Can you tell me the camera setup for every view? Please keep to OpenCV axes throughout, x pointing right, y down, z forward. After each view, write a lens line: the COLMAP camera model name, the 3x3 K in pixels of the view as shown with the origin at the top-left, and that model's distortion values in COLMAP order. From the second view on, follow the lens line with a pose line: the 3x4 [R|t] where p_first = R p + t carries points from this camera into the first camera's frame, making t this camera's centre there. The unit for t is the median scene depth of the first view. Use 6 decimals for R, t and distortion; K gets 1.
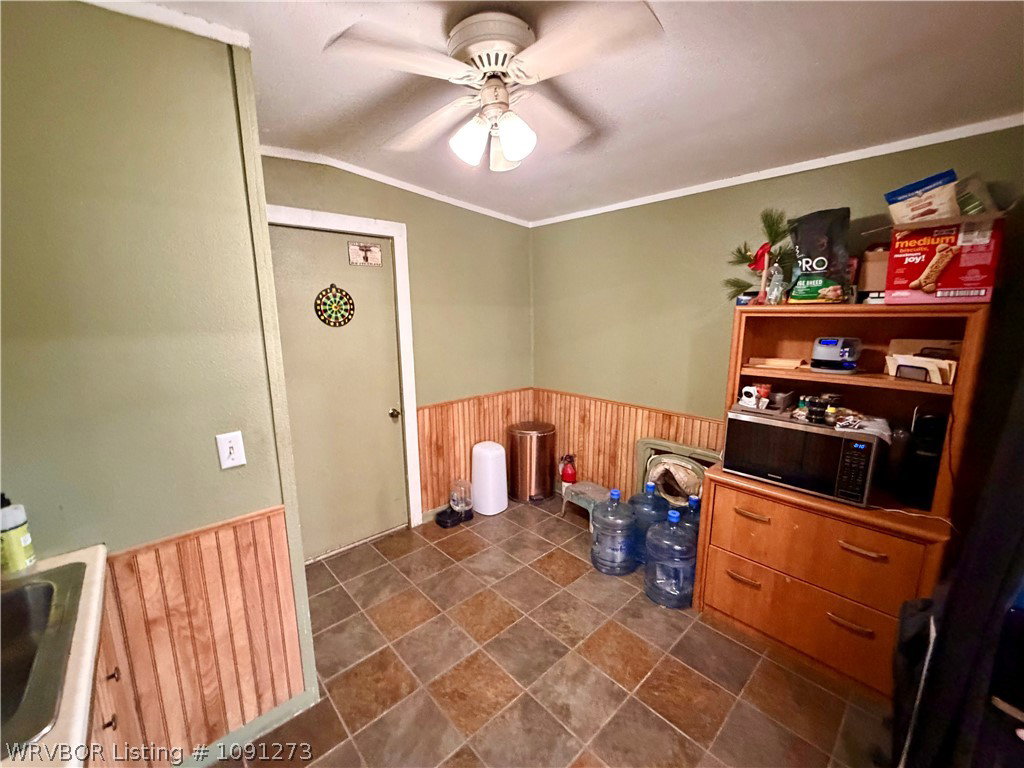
lens RADIAL K [[406.3, 0, 508.7], [0, 406.3, 385.0], [0, 0, 1]] dist [0.000126, 0.000074]
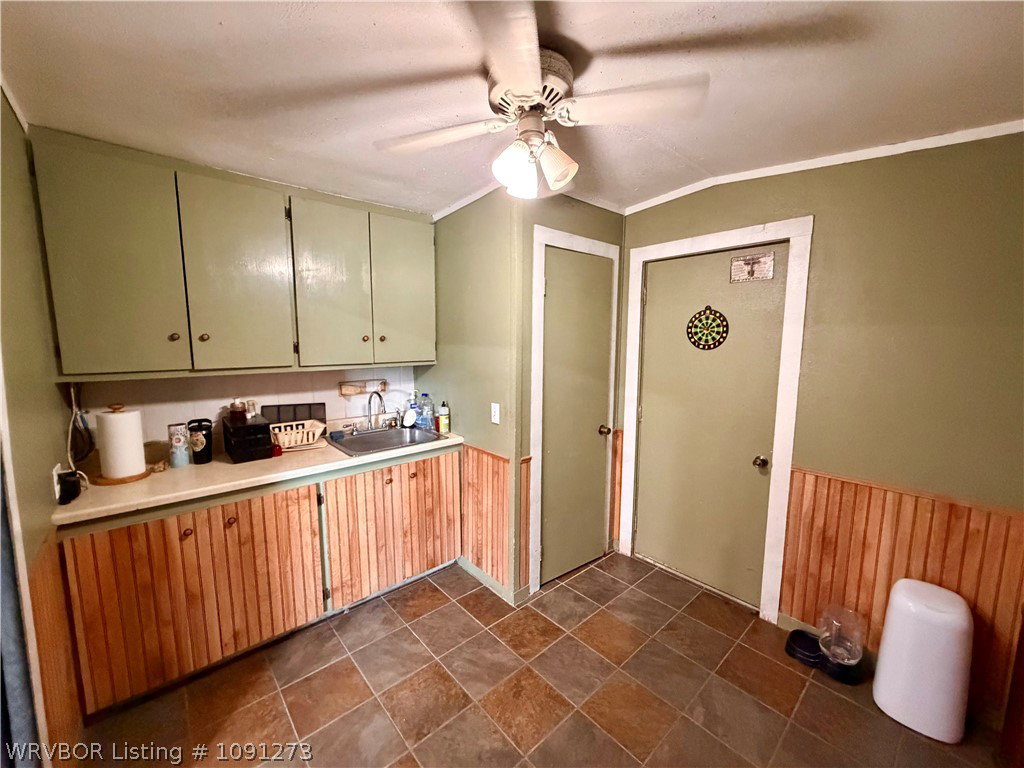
lens RADIAL K [[406.3, 0, 509.4], [0, 406.3, 385.7], [0, 0, 1]] dist [0.000126, 0.000074]
pose [[-0.011198, 0.135211, -0.990754, 0.557288], [-0.176758, 0.974945, 0.135051, -0.109560], [0.984191, 0.176636, 0.012982, 0.551056]]
